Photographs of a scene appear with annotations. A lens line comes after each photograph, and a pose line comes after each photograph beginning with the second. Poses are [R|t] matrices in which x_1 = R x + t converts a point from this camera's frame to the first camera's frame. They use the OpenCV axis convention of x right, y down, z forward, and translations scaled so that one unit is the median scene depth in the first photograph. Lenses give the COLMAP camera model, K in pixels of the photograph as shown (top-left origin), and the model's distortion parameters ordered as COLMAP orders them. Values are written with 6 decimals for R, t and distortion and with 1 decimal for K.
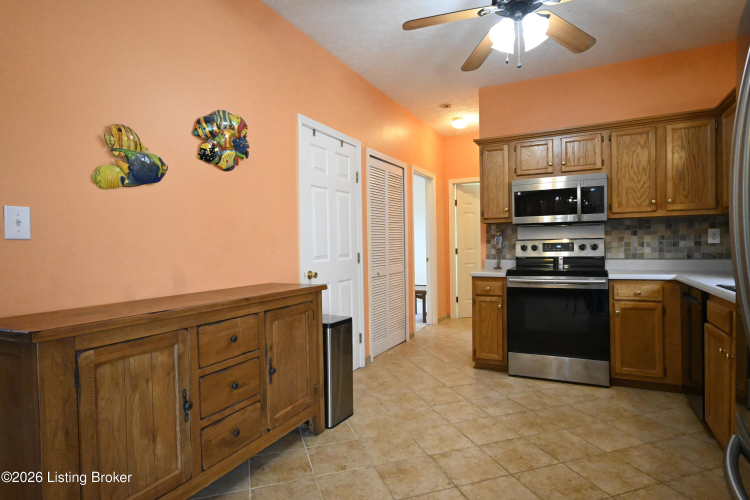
lens RADIAL K [[409.1, 0, 375.8], [0, 409.1, 251.5], [0, 0, 1]] dist [-0.001158, -0.000003]
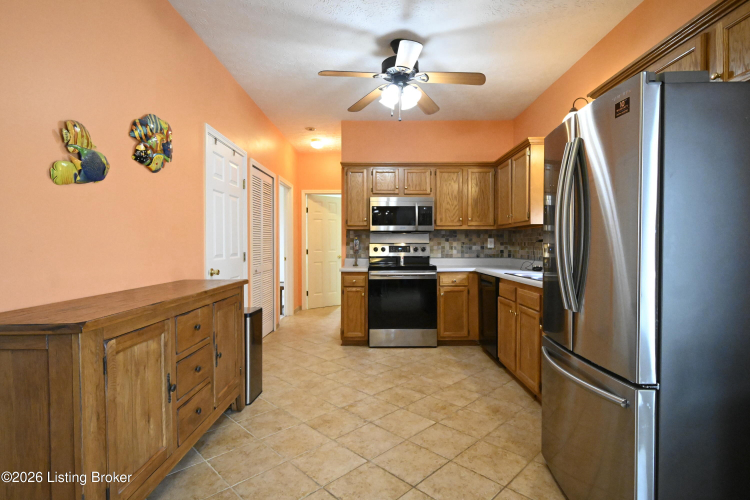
lens RADIAL K [[375.4, 0, 375.0], [0, 375.4, 250.0], [0, 0, 1]] dist [0.000527, 0.000184]
pose [[0.893708, 0.010168, 0.448535, -0.227253], [-0.007336, 0.999941, -0.008052, 0.003533], [-0.448590, 0.003906, 0.893729, -0.085702]]
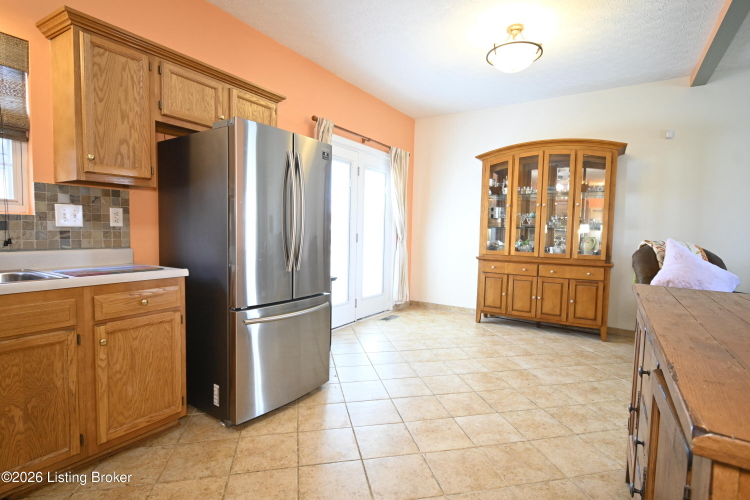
lens RADIAL K [[375.4, 0, 375.0], [0, 375.4, 250.0], [0, 0, 1]] dist [0.000527, 0.000184]
pose [[-0.994706, -0.013226, 0.101912, 0.012593], [-0.006015, 0.997477, 0.070739, -0.014599], [-0.102590, 0.069752, -0.992275, 0.981435]]
